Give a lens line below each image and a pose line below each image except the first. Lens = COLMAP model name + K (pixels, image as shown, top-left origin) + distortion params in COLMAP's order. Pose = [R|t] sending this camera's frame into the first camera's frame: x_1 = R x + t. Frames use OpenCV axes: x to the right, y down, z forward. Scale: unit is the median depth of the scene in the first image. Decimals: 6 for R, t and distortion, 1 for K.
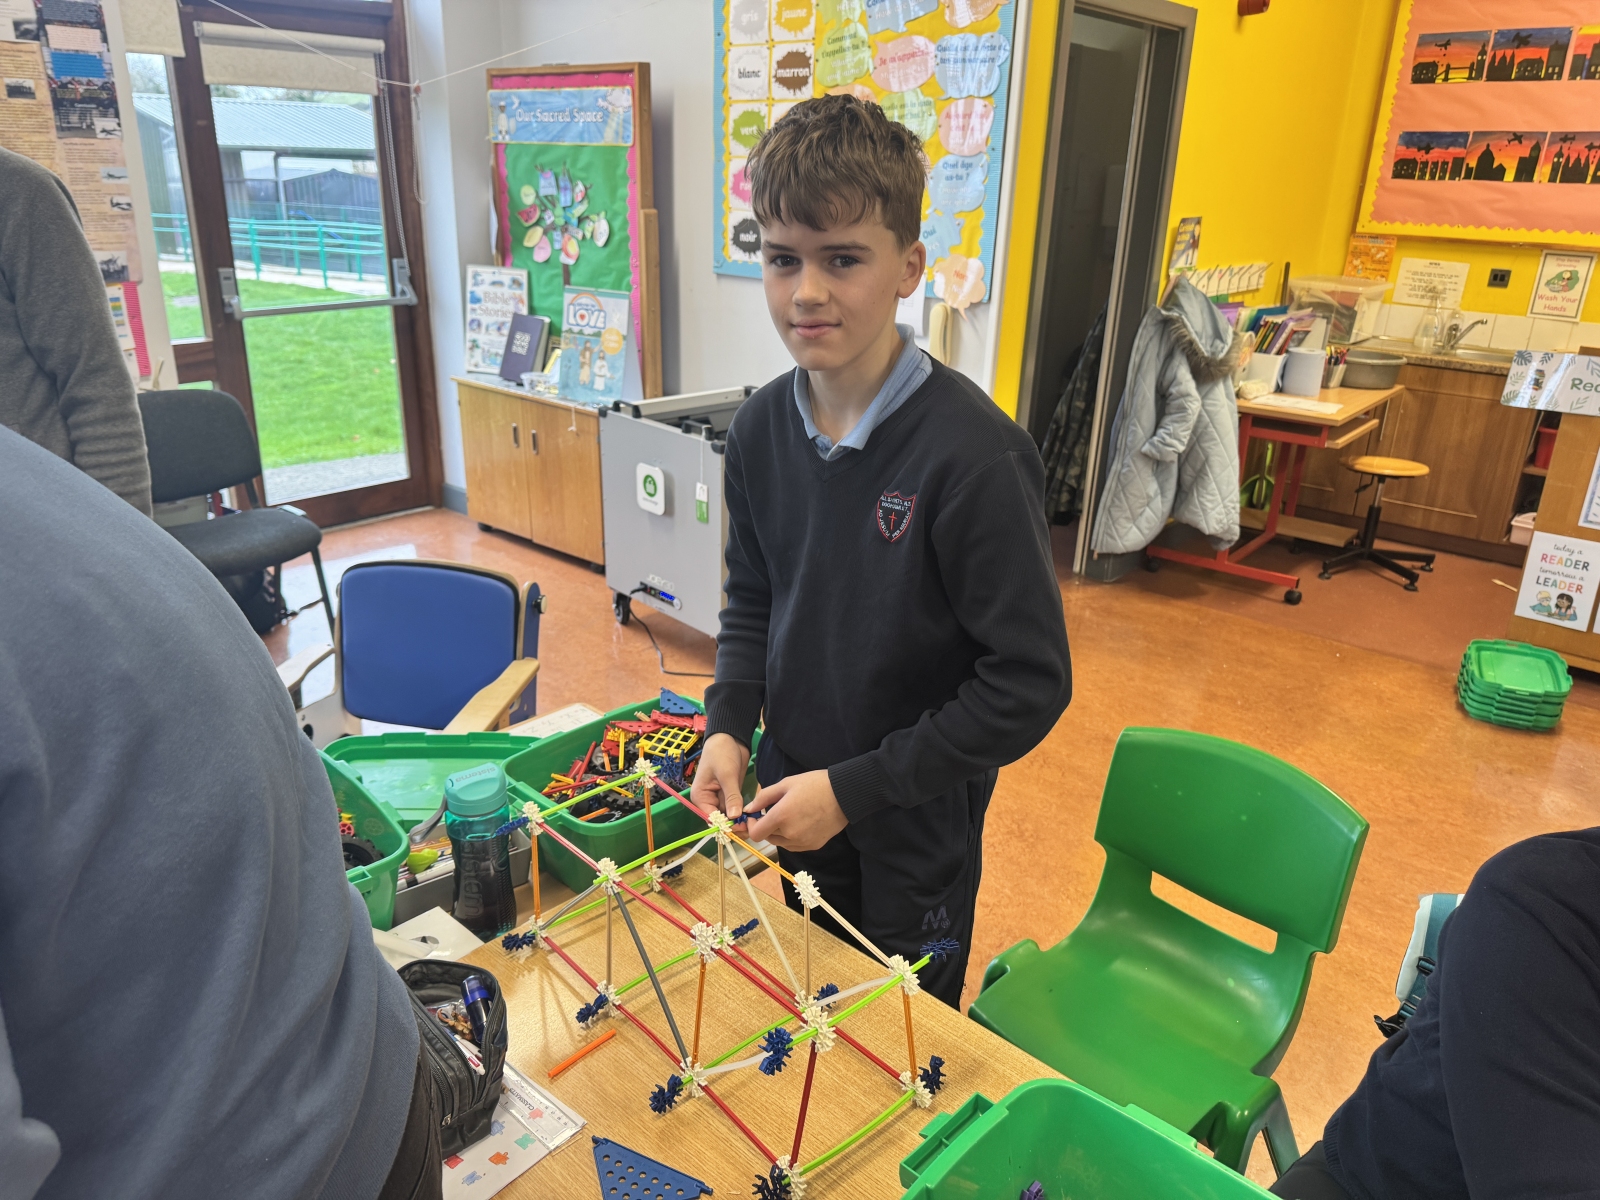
lens RADIAL K [[1133.5, 0, 795.8], [0, 1133.5, 601.8], [0, 0, 1]] dist [0.005362, -0.008709]
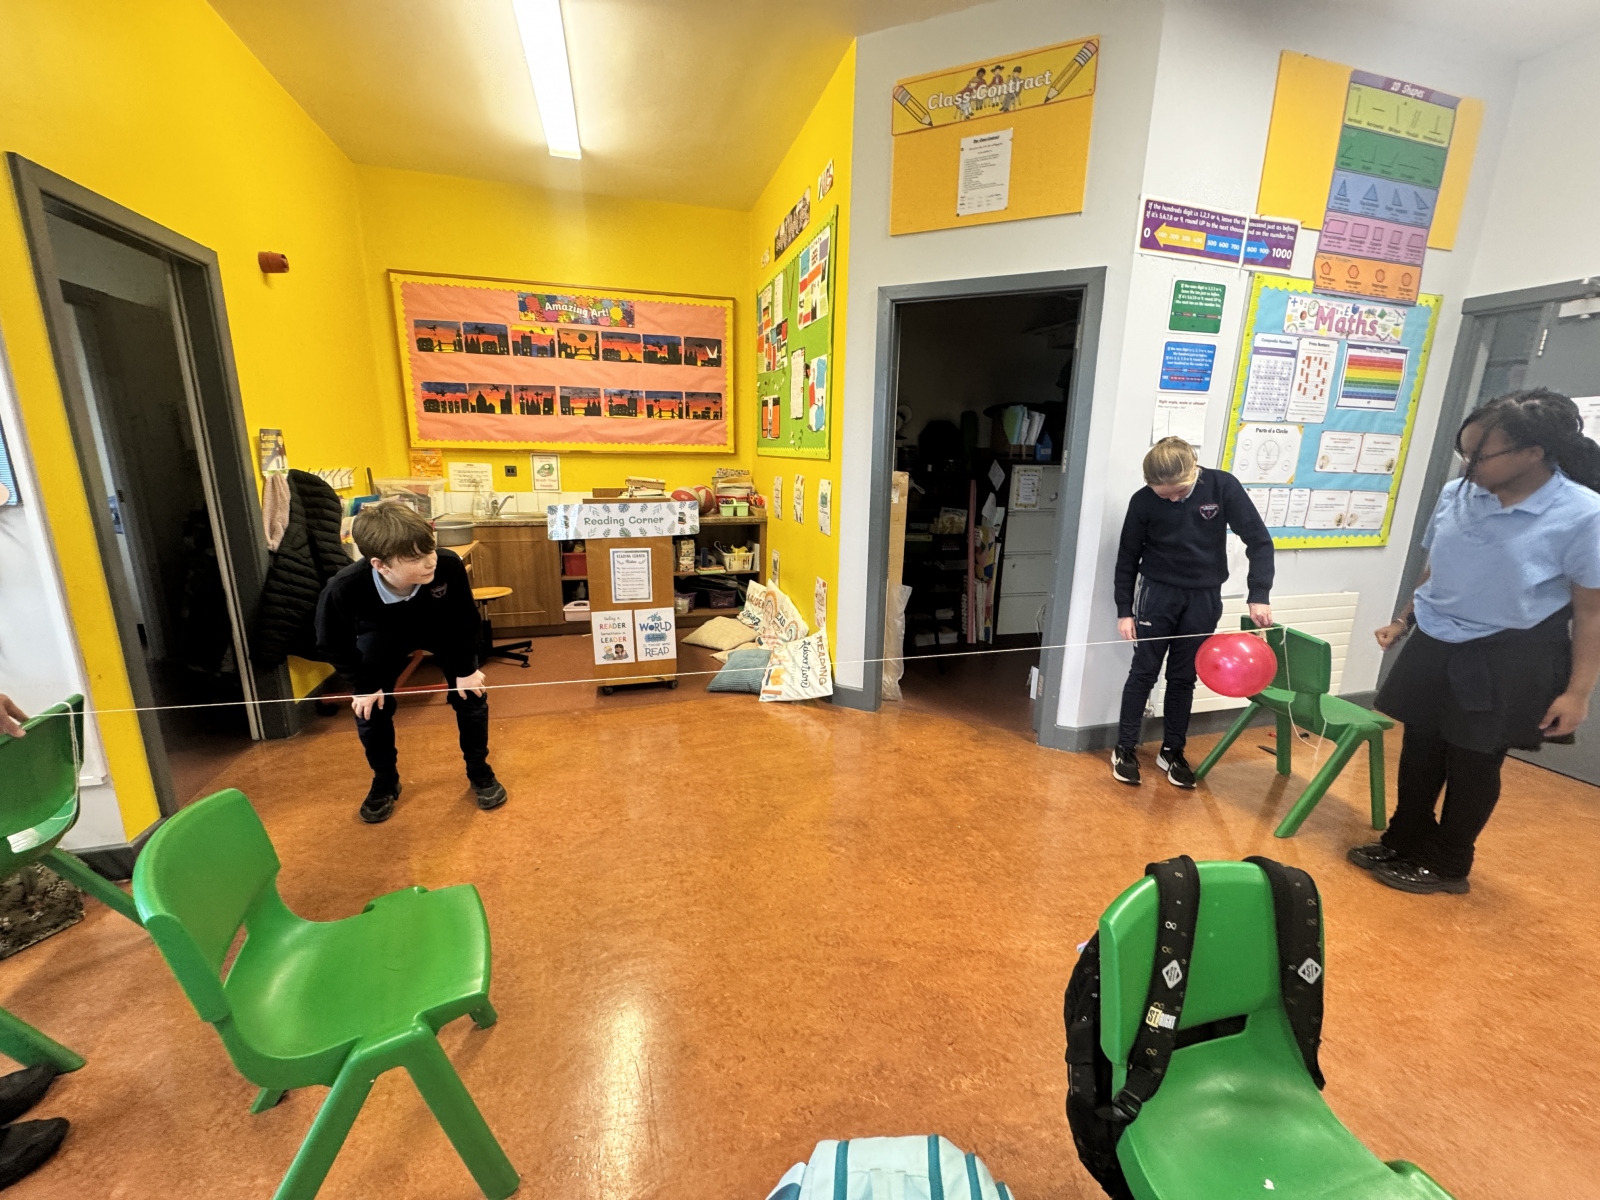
lens RADIAL K [[637.2, 0, 794.6], [0, 637.2, 599.8], [0, 0, 1]] dist [-0.001248, -0.000514]
pose [[0.553893, -0.210288, 0.805594, 0.064092], [0.297869, 0.953587, 0.044117, -0.024932], [-0.777481, 0.215526, 0.590823, 0.177678]]
